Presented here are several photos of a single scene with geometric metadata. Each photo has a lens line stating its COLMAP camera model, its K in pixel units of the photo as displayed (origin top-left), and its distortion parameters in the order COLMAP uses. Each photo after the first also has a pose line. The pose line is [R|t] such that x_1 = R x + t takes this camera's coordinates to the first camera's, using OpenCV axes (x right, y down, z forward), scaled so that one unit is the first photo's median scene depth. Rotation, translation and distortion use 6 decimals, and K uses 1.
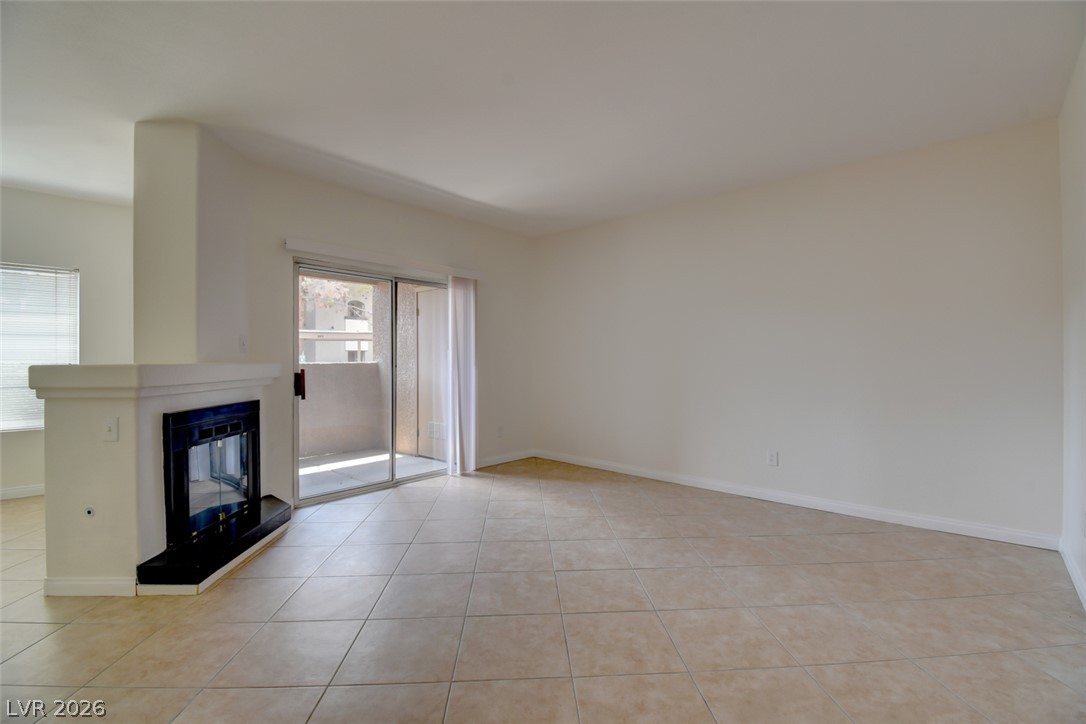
lens RADIAL K [[476.2, 0, 540.9], [0, 476.2, 360.8], [0, 0, 1]] dist [-0.002735, -0.002469]
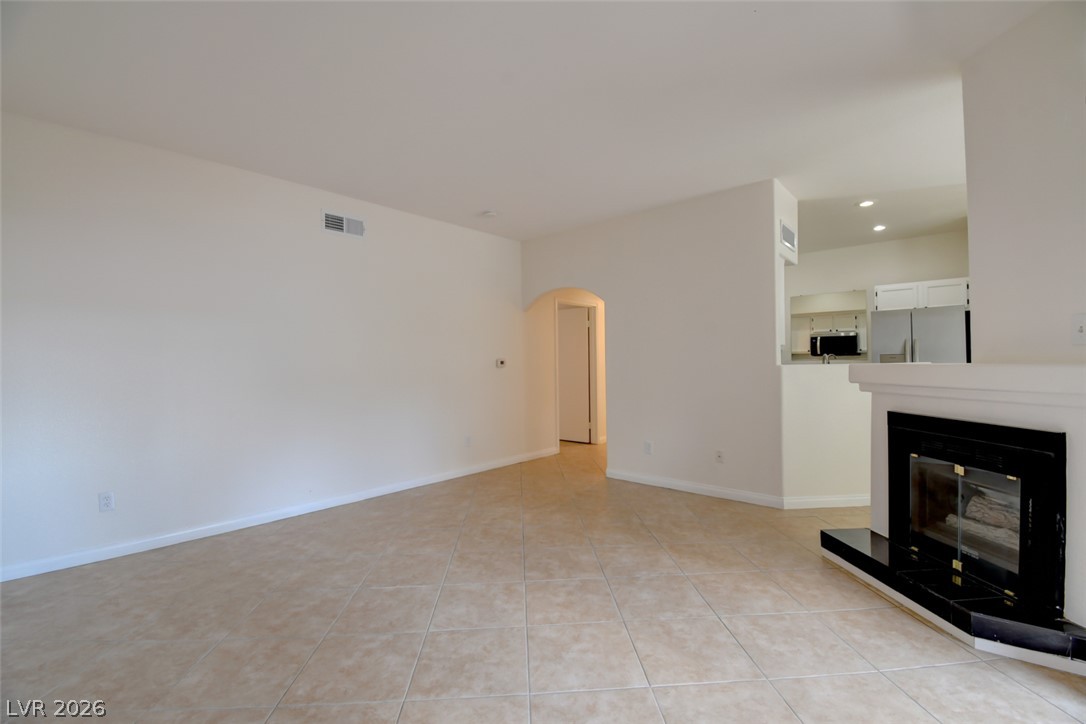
lens RADIAL K [[476.2, 0, 549.9], [0, 476.2, 361.5], [0, 0, 1]] dist [-0.002735, -0.002469]
pose [[-0.999639, 0.013570, -0.023199, -0.006447], [0.013523, 0.999906, 0.002169, -0.012035], [0.023226, 0.001854, -0.999729, 1.957487]]
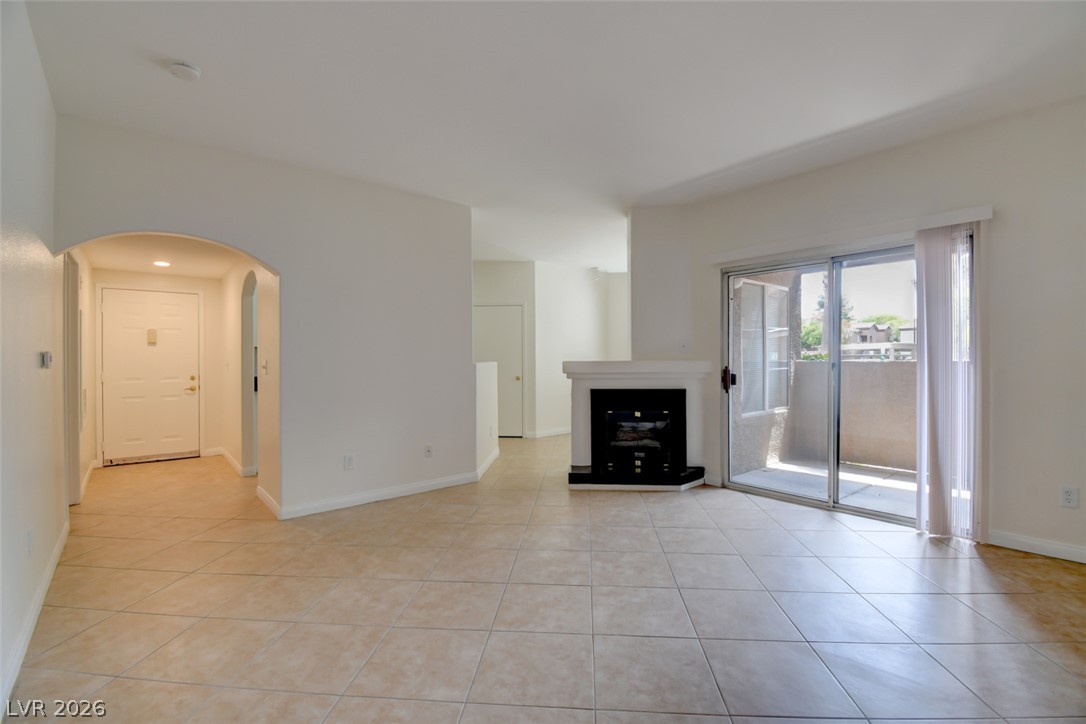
lens RADIAL K [[476.2, 0, 550.6], [0, 476.2, 361.2], [0, 0, 1]] dist [-0.002735, -0.002469]
pose [[-0.121839, 0.005253, -0.992536, 0.950006], [0.002760, 0.999984, 0.004953, -0.002041], [0.992546, -0.002136, -0.121851, 1.024036]]
